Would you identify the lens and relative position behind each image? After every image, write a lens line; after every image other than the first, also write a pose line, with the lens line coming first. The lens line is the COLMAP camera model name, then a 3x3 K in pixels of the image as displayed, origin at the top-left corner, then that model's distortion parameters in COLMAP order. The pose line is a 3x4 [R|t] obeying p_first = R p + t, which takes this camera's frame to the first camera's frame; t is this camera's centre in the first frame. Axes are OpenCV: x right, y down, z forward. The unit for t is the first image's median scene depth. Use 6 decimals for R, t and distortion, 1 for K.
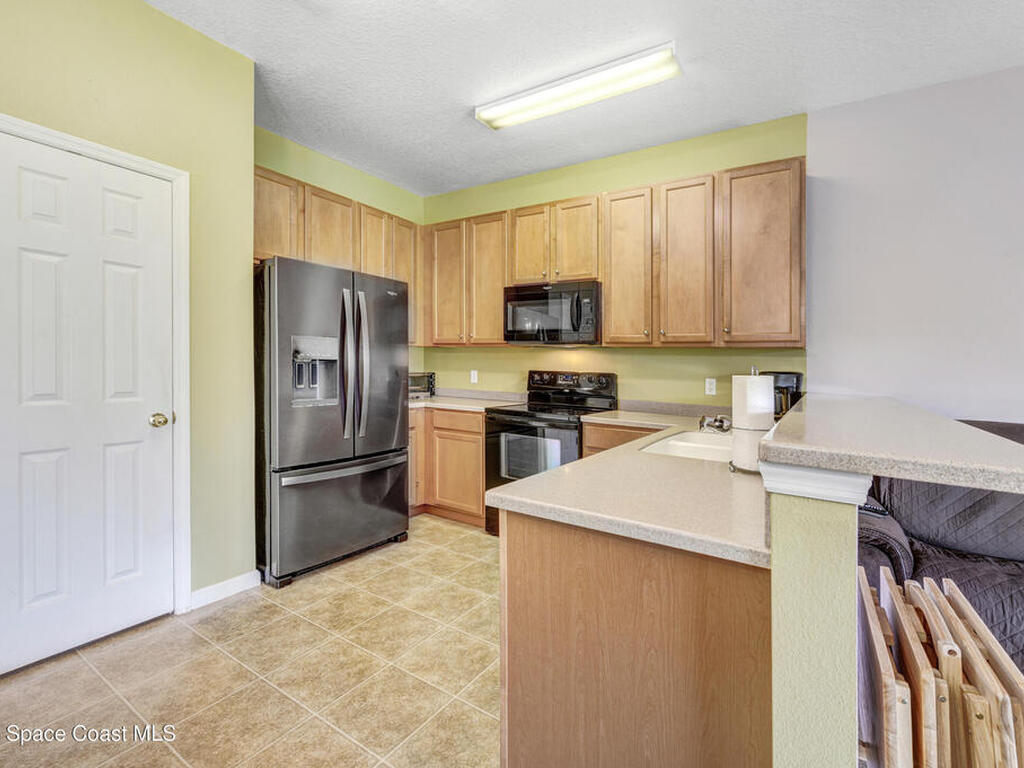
lens RADIAL K [[466.4, 0, 542.3], [0, 466.4, 360.3], [0, 0, 1]] dist [0.001283, 0.000439]
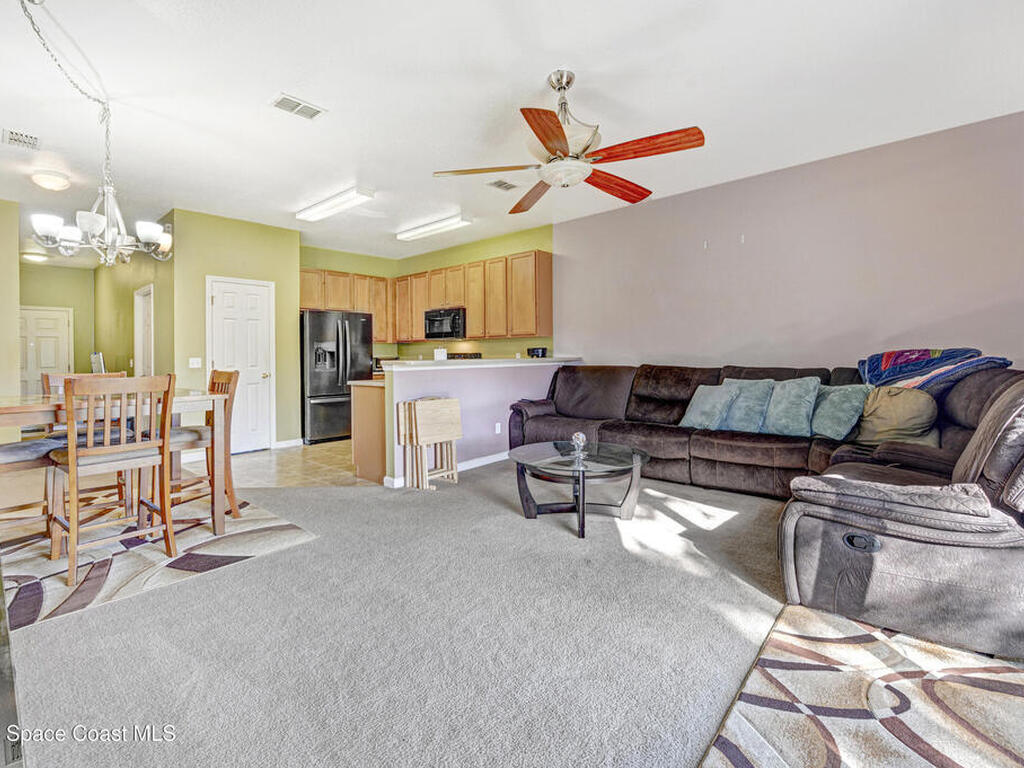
lens RADIAL K [[476.9, 0, 569.2], [0, 476.9, 320.5], [0, 0, 1]] dist [0.000052, 0.000023]
pose [[0.995535, -0.050056, -0.080022, 0.742288], [0.045161, 0.997063, -0.061849, 0.036487], [0.082883, 0.057959, 0.994872, -1.029830]]
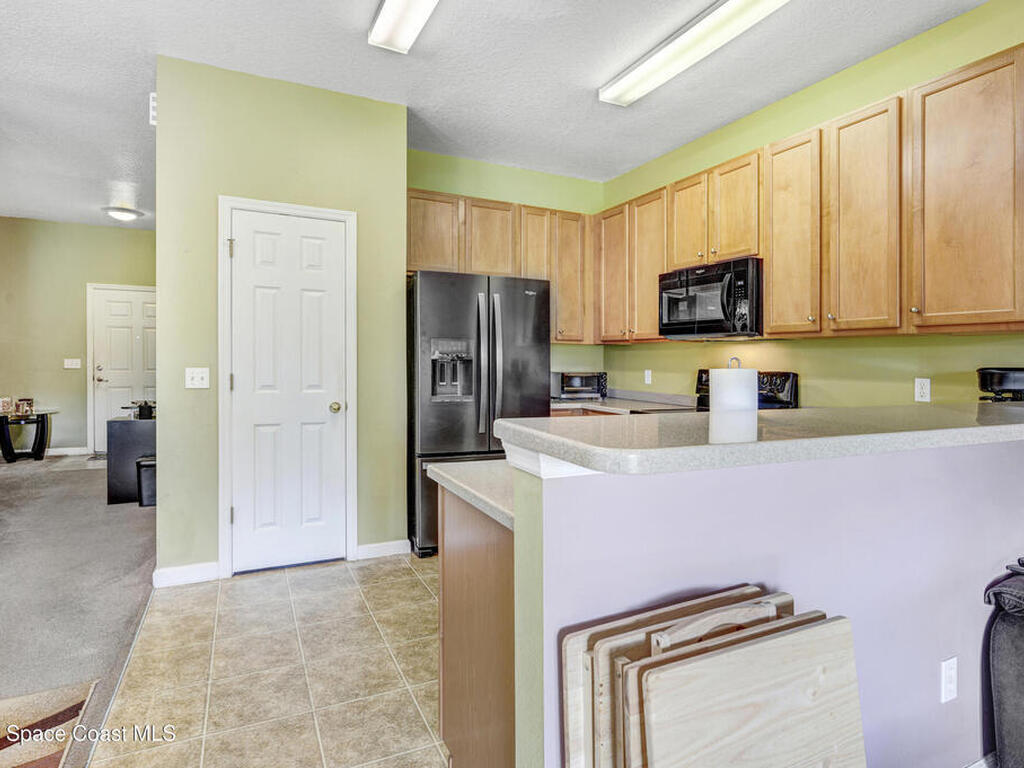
lens RADIAL K [[574.5, 0, 548.7], [0, 574.5, 358.0], [0, 0, 1]] dist [-0.000165, 0.000385]
pose [[0.855599, -0.016545, -0.517375, 0.323641], [0.013872, 0.999863, -0.009034, 0.008127], [0.517453, 0.000553, 0.855711, -0.038346]]
